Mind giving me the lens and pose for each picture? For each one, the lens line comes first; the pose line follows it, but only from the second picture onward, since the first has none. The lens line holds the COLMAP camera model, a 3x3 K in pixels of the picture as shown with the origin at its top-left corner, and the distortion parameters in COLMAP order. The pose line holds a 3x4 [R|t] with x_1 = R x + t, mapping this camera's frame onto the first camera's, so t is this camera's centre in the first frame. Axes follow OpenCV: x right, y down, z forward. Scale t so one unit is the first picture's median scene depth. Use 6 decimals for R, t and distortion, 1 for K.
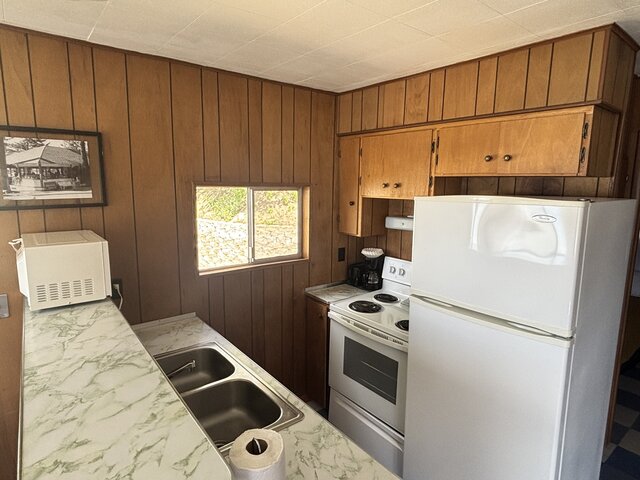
lens RADIAL K [[368.5, 0, 315.6], [0, 368.5, 238.1], [0, 0, 1]] dist [-0.001253, -0.002852]
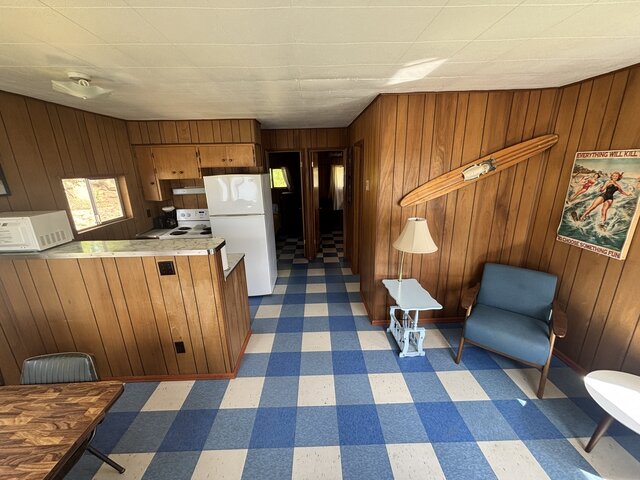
lens RADIAL K [[257.5, 0, 319.8], [0, 257.5, 238.4], [0, 0, 1]] dist [-0.000942, 0.000427]
pose [[0.598062, -0.245709, 0.762856, -0.655168], [0.148506, 0.969336, 0.195788, 0.065699], [-0.787570, -0.003805, 0.616213, -0.671700]]
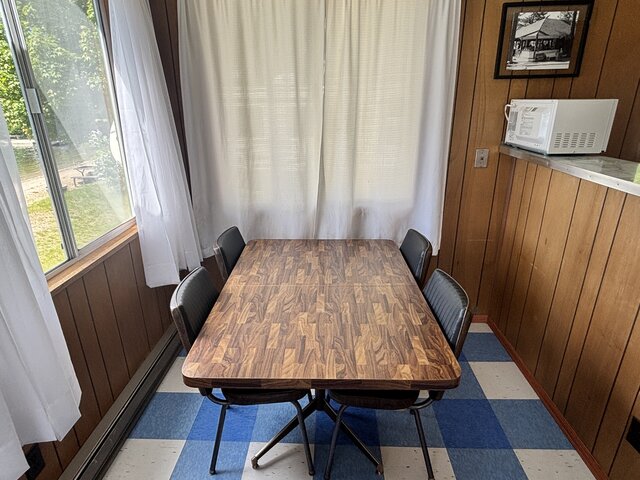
lens RADIAL K [[368.5, 0, 318.7], [0, 368.5, 238.7], [0, 0, 1]] dist [-0.001253, -0.002852]
pose [[0.763611, 0.206863, -0.611641, -0.389056], [-0.073246, 0.968926, 0.236255, 0.173727], [0.641508, -0.135607, 0.755035, -0.364557]]
